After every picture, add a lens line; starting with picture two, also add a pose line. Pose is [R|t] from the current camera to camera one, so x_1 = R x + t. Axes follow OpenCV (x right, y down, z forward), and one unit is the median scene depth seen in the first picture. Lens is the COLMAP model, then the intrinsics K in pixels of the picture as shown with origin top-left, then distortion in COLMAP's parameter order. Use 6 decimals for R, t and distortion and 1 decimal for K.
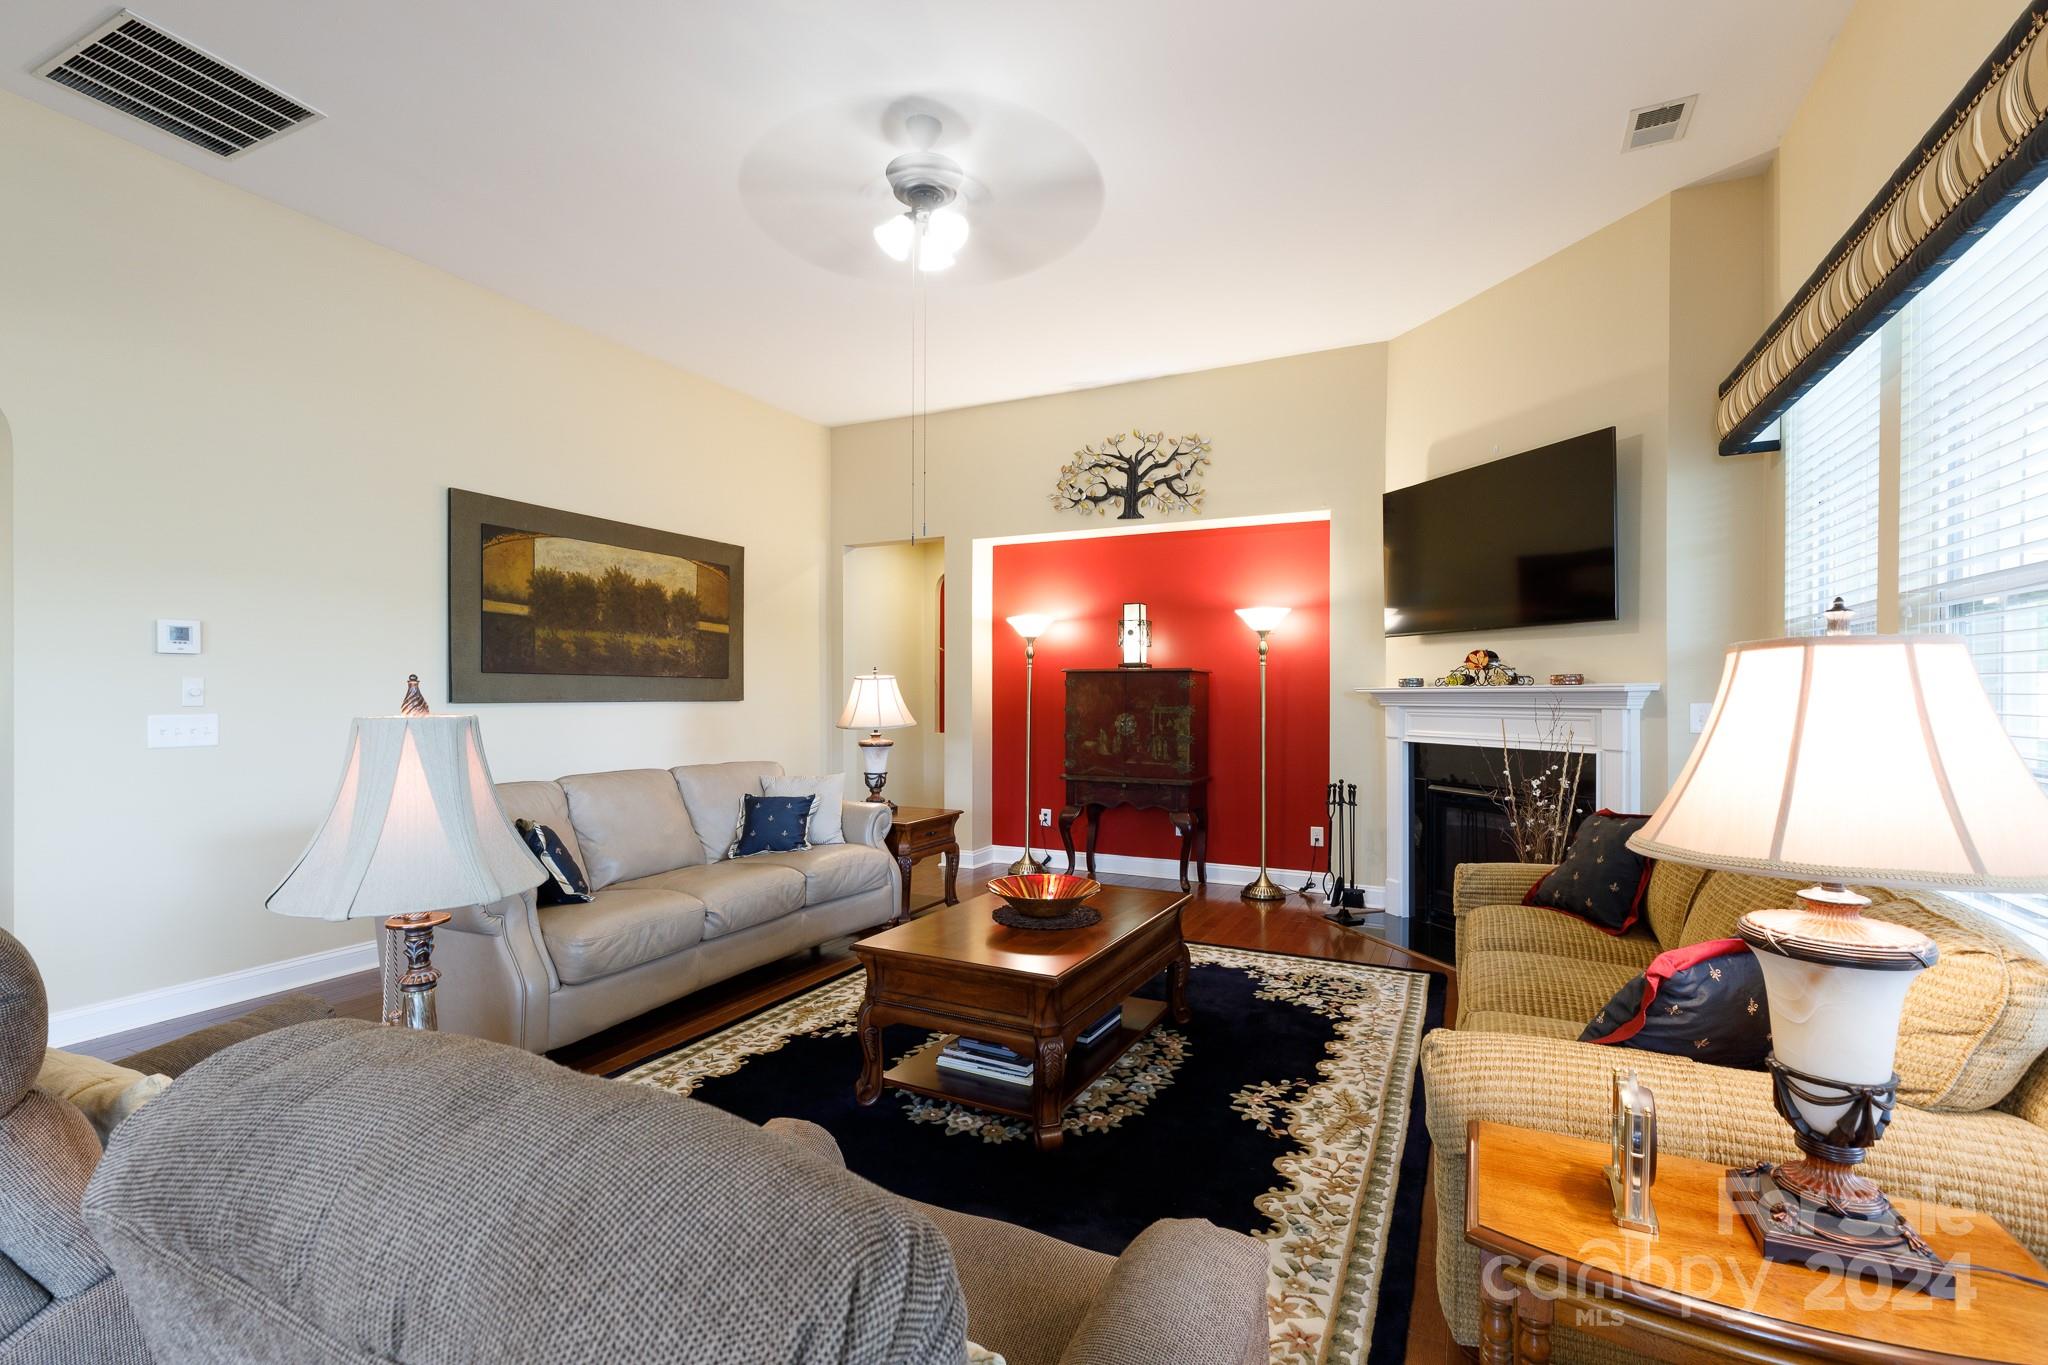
lens RADIAL K [[932.5, 0, 1028.9], [0, 932.5, 693.5], [0, 0, 1]] dist [0.000735, 0.000010]
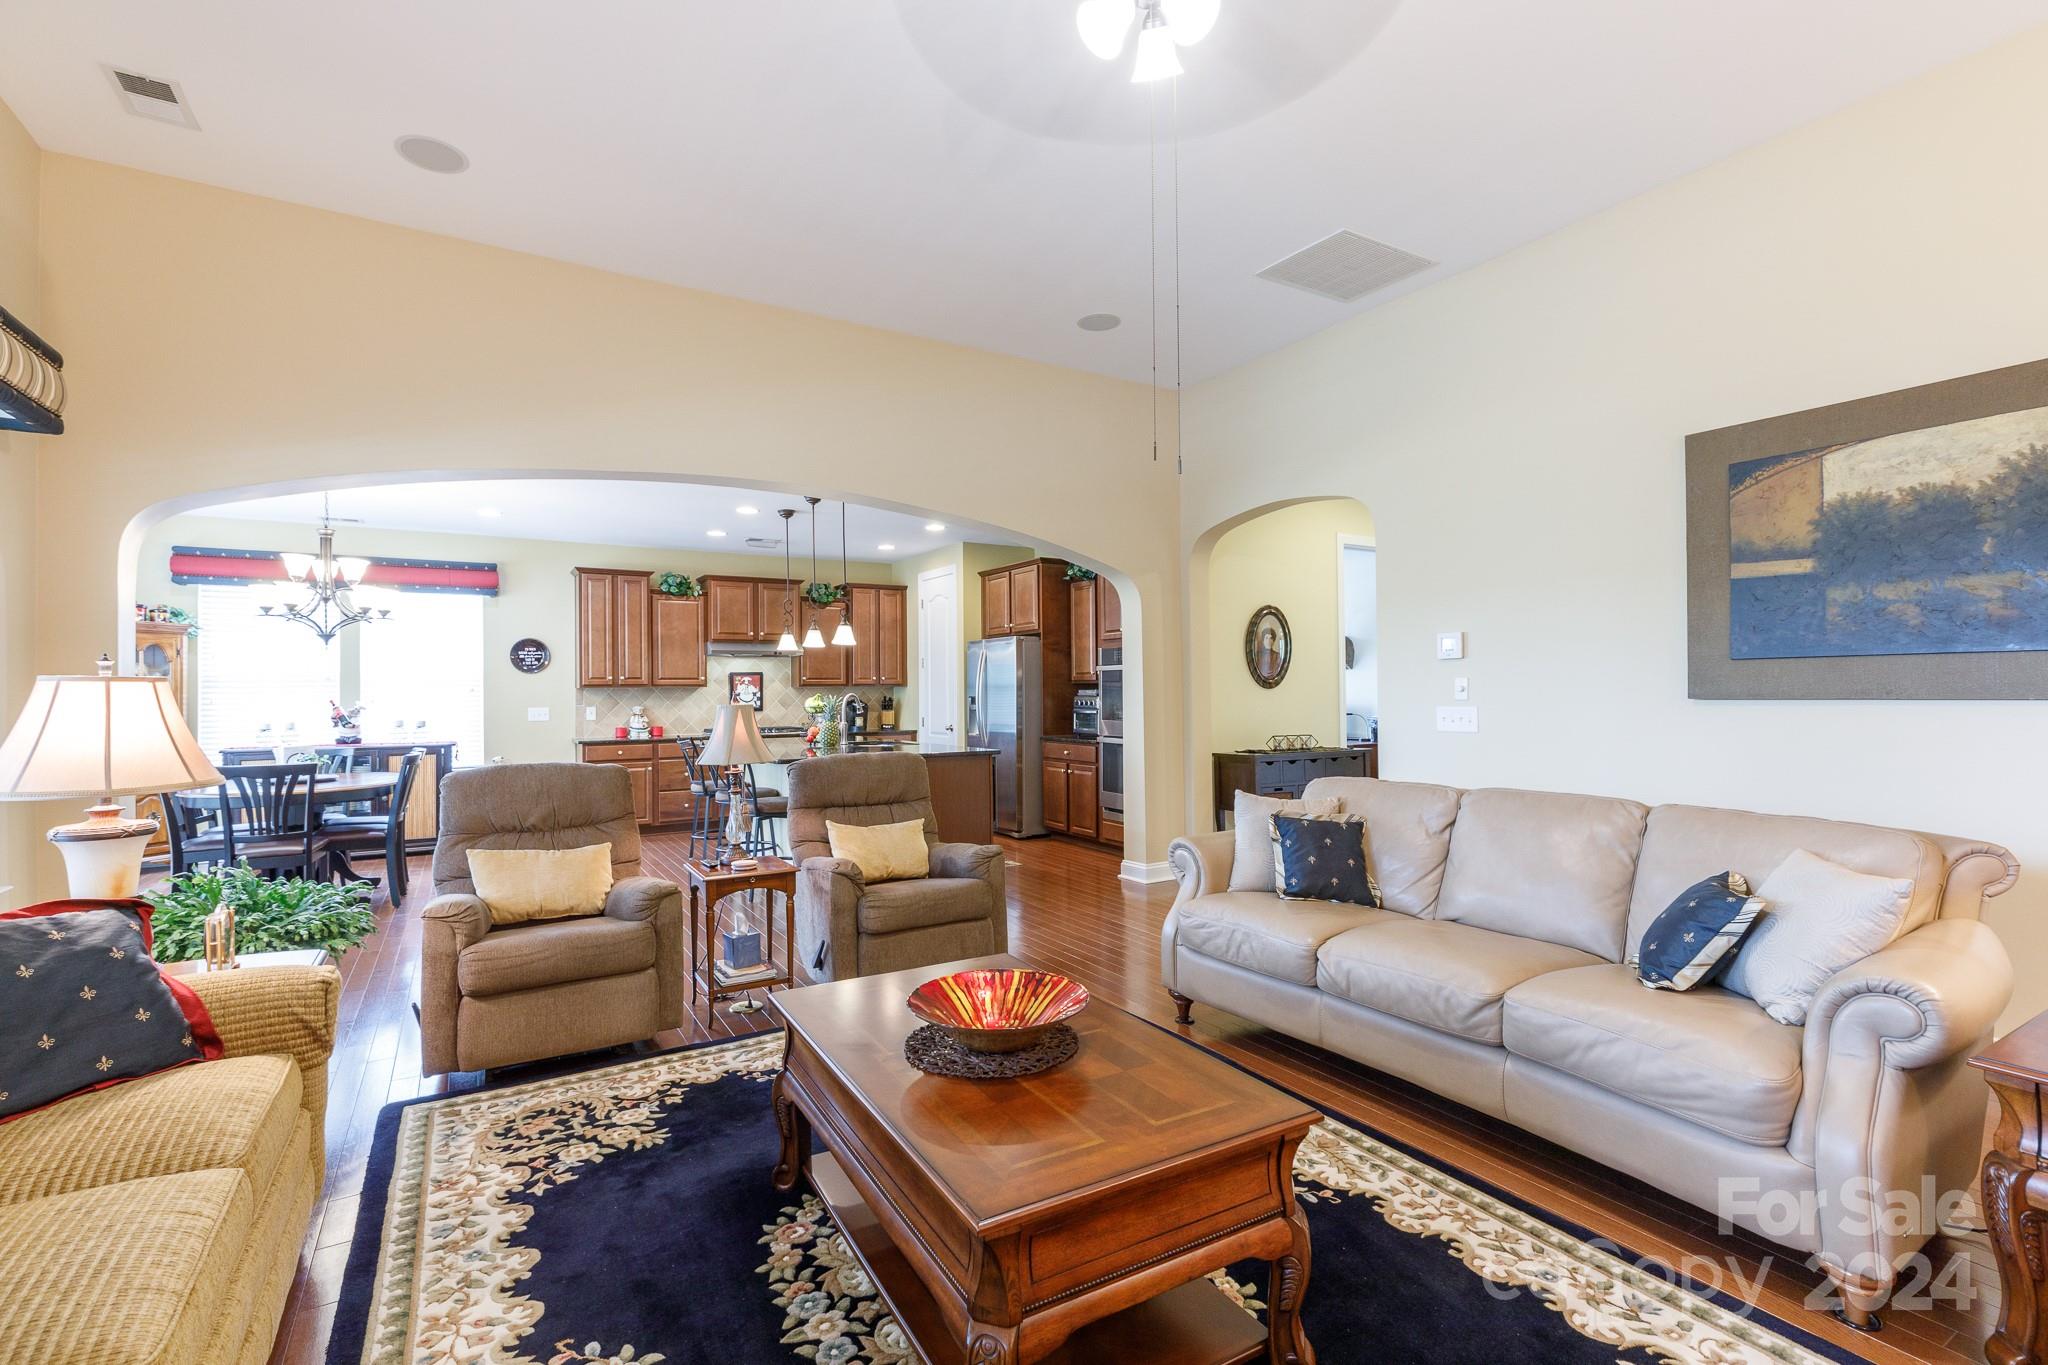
lens RADIAL K [[932.5, 0, 1029.5], [0, 932.5, 685.7], [0, 0, 1]] dist [0.000735, 0.000010]
pose [[-0.548477, -0.002313, -0.836163, 0.362946], [0.007609, 0.999941, -0.007758, 0.000224], [0.836131, -0.010617, -0.548427, 0.931197]]
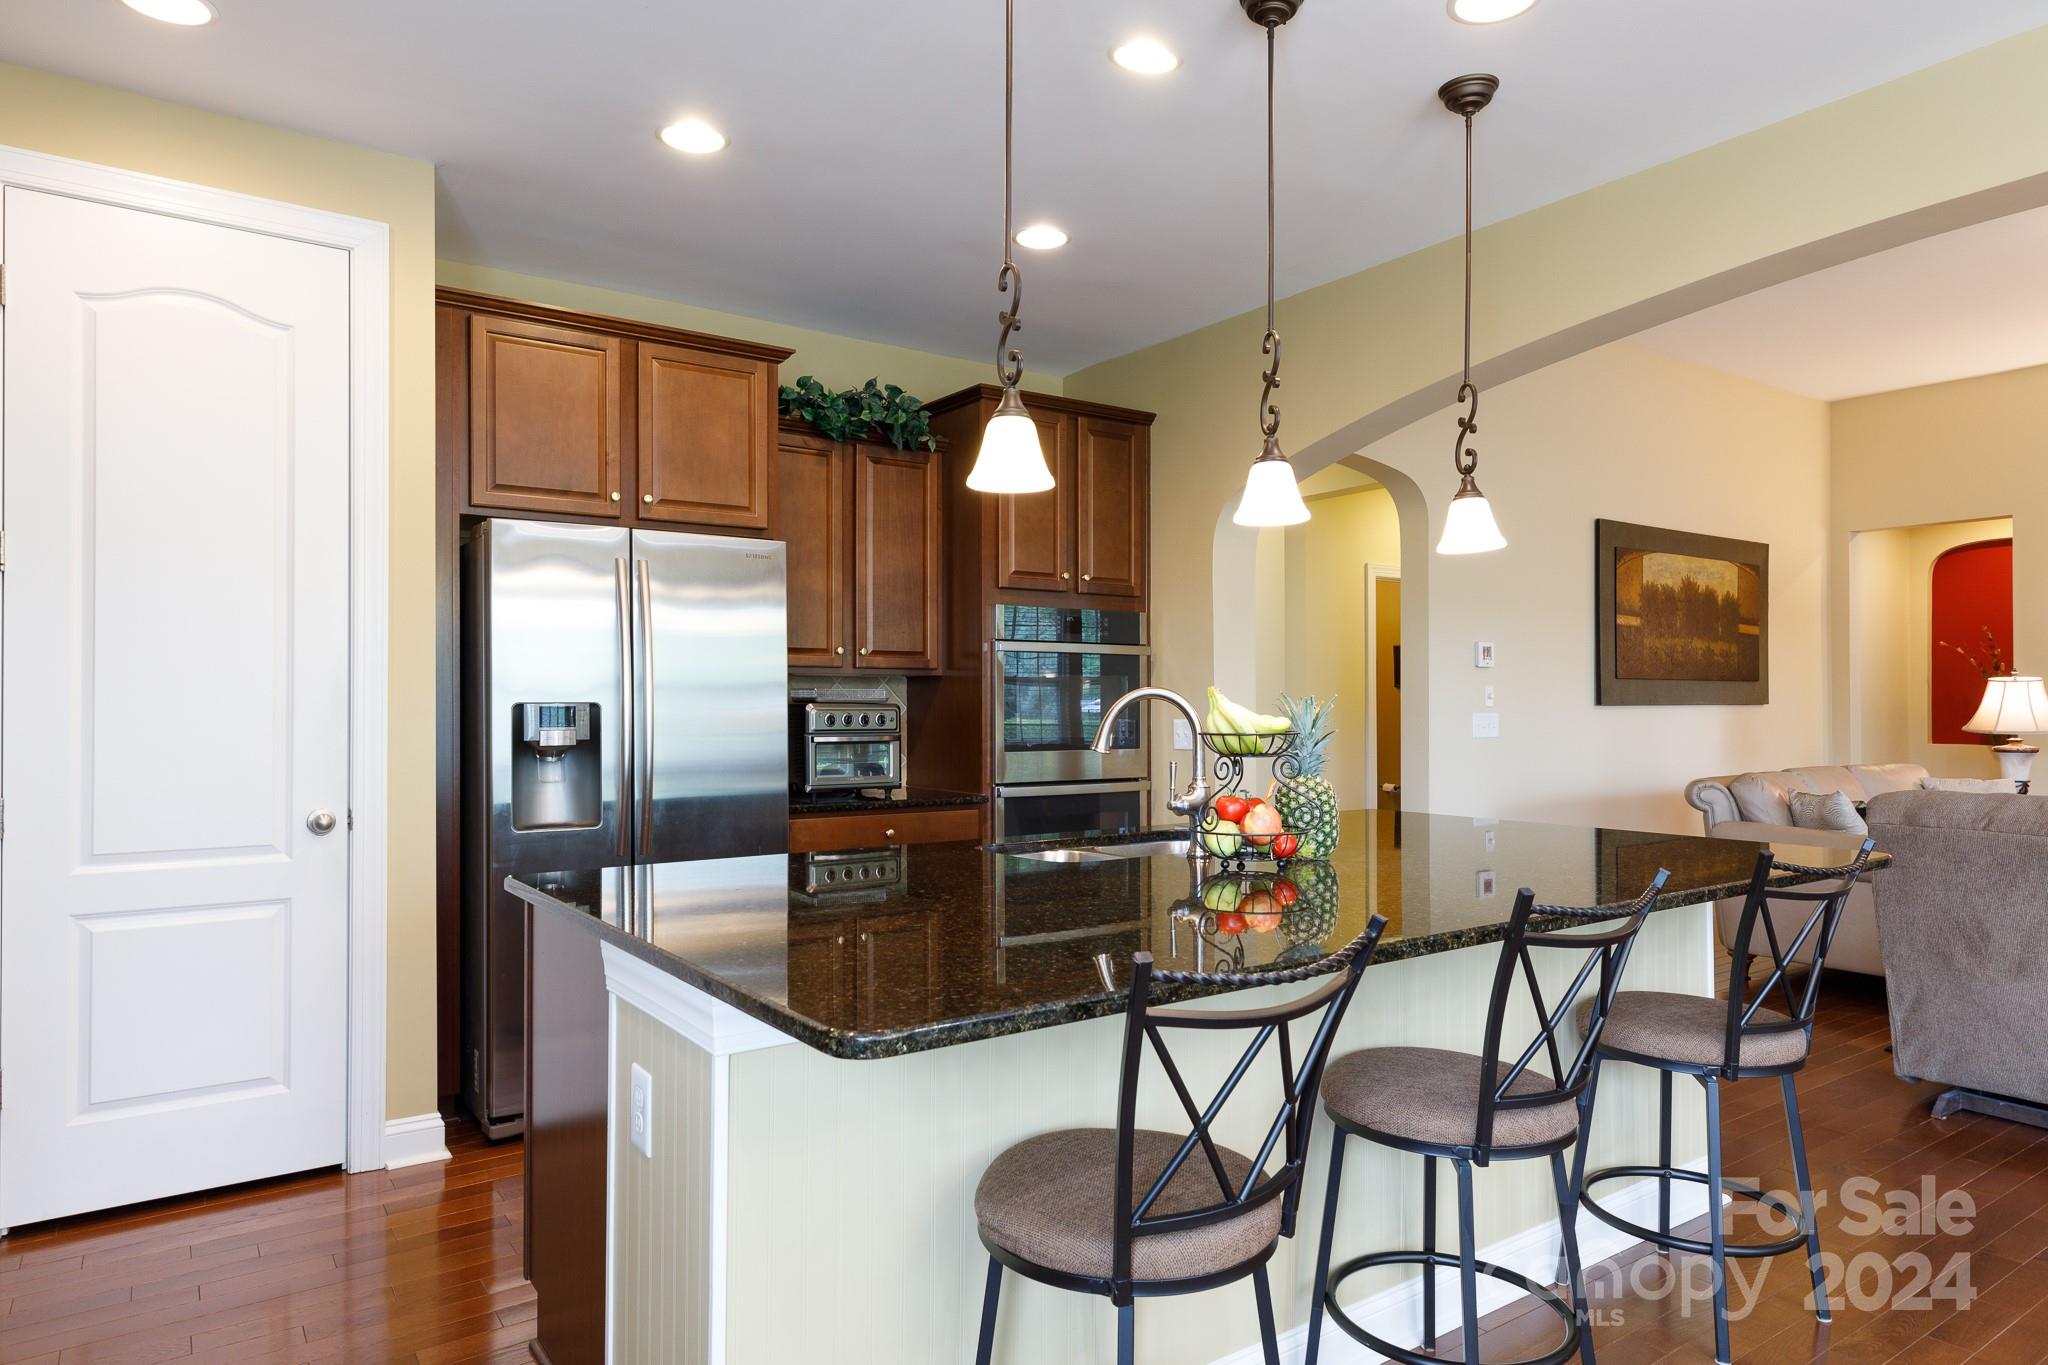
lens RADIAL K [[1246.4, 0, 1023.0], [0, 1246.4, 690.3], [0, 0, 1]] dist [0.001279, 0.000137]
pose [[0.876194, -0.002947, -0.481950, -0.484250], [0.000657, 0.999988, -0.004921, -0.001094], [0.481959, 0.003995, 0.876185, -0.667618]]
